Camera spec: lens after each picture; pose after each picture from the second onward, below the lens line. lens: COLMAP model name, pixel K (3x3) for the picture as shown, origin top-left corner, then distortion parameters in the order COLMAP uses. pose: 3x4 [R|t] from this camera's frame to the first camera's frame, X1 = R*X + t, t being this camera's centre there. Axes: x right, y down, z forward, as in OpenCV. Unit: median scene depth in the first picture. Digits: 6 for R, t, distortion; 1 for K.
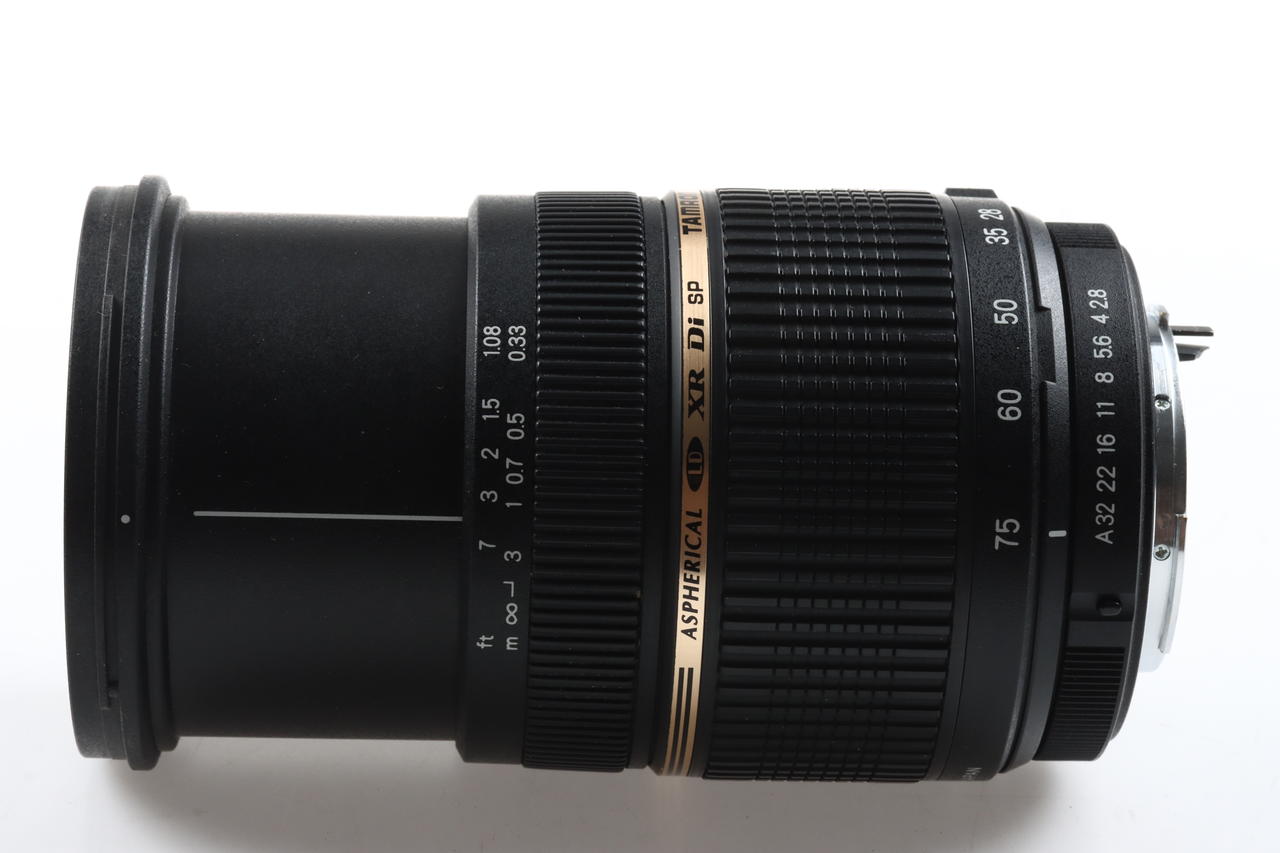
lens RADIAL K [[3586.0, 0, 639.8], [0, 3586.0, 426.5], [0, 0, 1]] dist [0.101949, 0.000000]
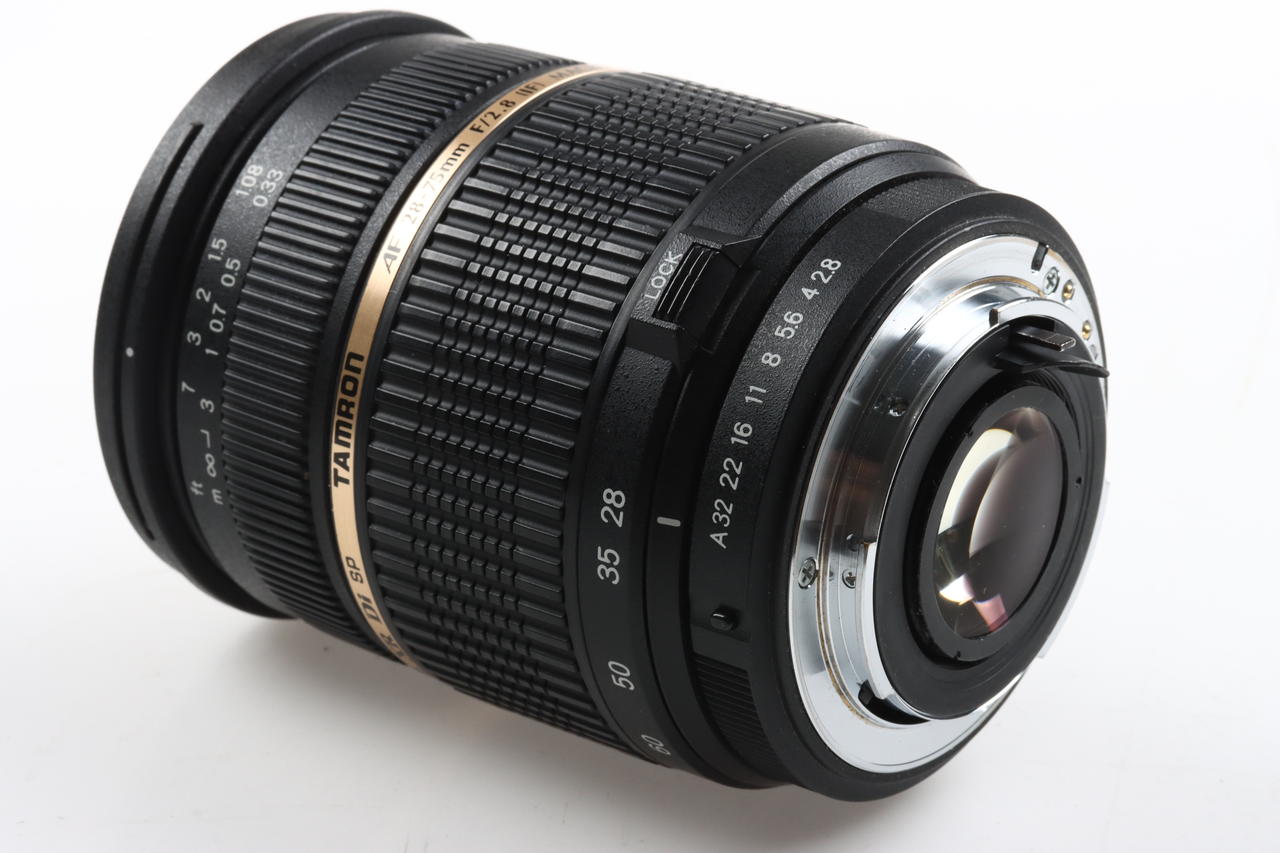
lens RADIAL K [[3586.0, 0, 640.1], [0, 3586.0, 426.5], [0, 0, 1]] dist [0.101949, 0.000000]
pose [[0.804265, 0.229078, -0.548343, 0.581613], [-0.194951, 0.973358, 0.120696, -0.096001], [0.561384, 0.009828, 0.827497, 0.275187]]
